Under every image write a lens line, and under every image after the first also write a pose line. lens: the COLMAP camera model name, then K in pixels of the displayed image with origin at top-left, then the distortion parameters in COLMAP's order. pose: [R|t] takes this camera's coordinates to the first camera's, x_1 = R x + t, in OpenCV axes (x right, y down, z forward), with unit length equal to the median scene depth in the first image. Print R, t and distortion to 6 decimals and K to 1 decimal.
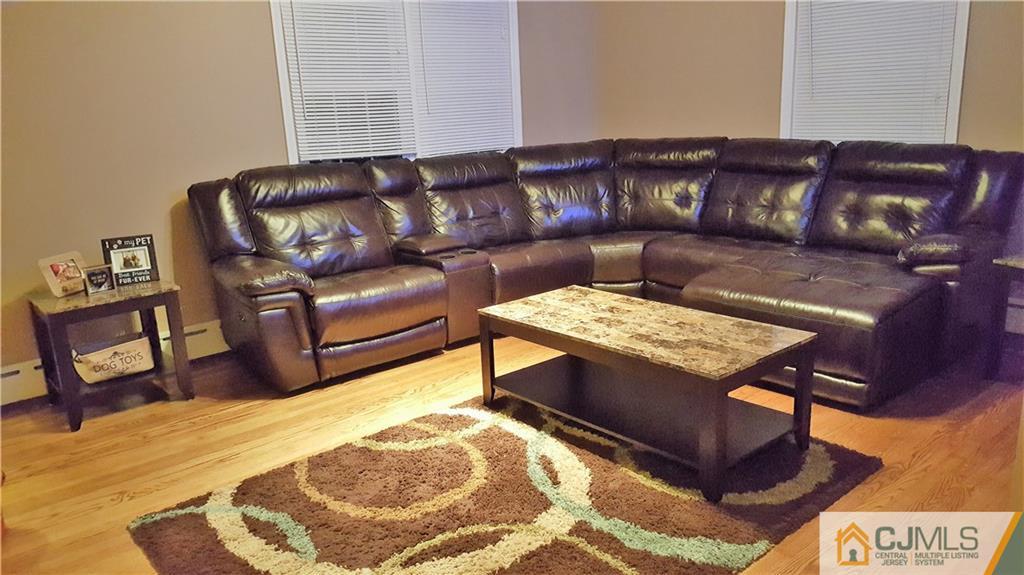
lens RADIAL K [[752.7, 0, 512.0], [0, 752.7, 287.5], [0, 0, 1]] dist [0.181903, -0.380953]
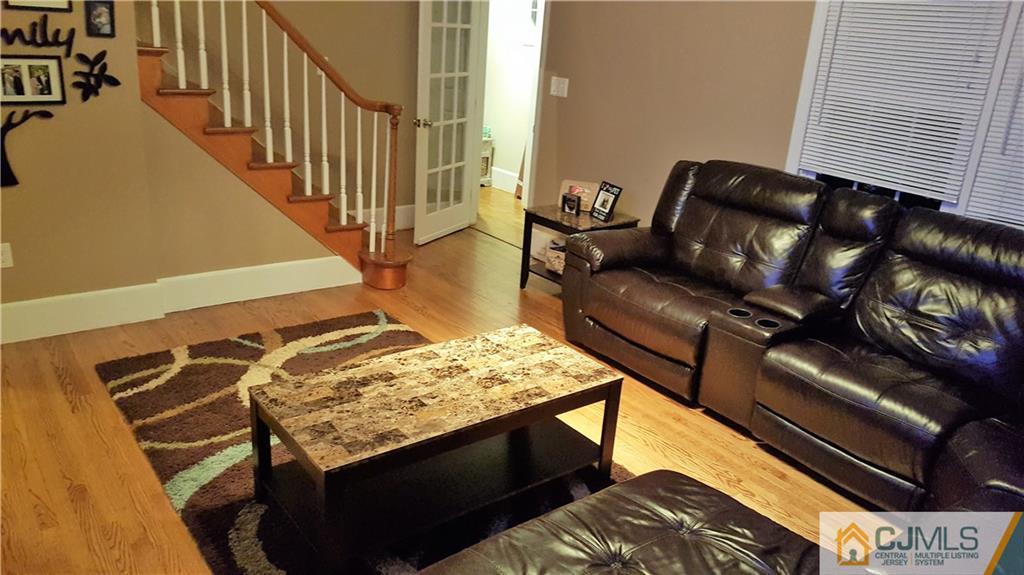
lens RADIAL K [[768.3, 0, 517.0], [0, 768.3, 307.9], [0, 0, 1]] dist [0.058800, -0.090497]
pose [[-0.048135, 0.388969, -0.919992, 0.961875], [-0.304119, 0.871622, 0.384430, -0.410134], [0.951417, 0.298292, 0.076337, 0.987420]]
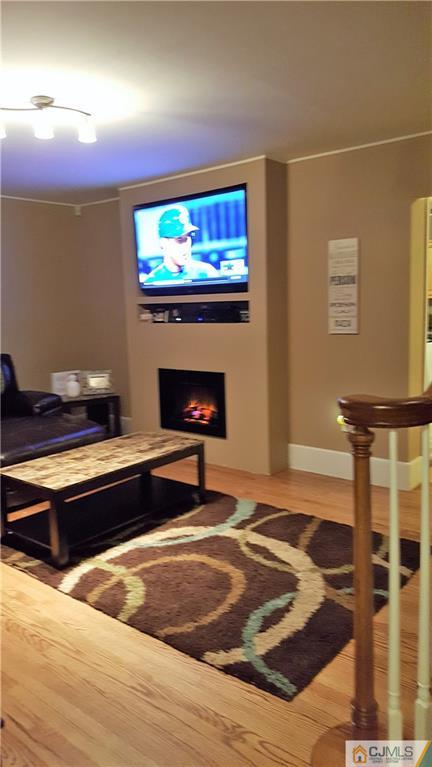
lens RADIAL K [[563.8, 0, 201.3], [0, 563.8, 376.0], [0, 0, 1]] dist [0.181903, -0.380953]
pose [[-0.152237, -0.074590, 0.985525, -1.034813], [0.268339, 0.956573, 0.113850, -0.196300], [-0.951219, 0.281787, -0.125610, 0.920601]]
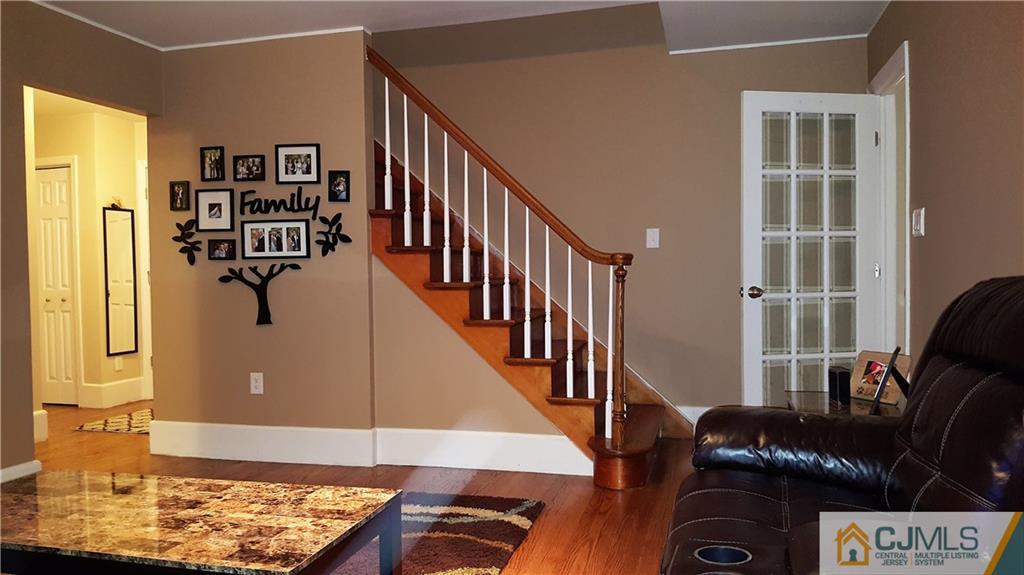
lens RADIAL K [[784.8, 0, 512.0], [0, 784.8, 287.5], [0, 0, 1]] dist [0.038831, -0.099681]
pose [[-0.825904, 0.069900, -0.559462, 0.263344], [-0.083288, 0.966273, 0.243680, -0.339939], [0.557626, 0.247853, -0.792226, 1.684110]]
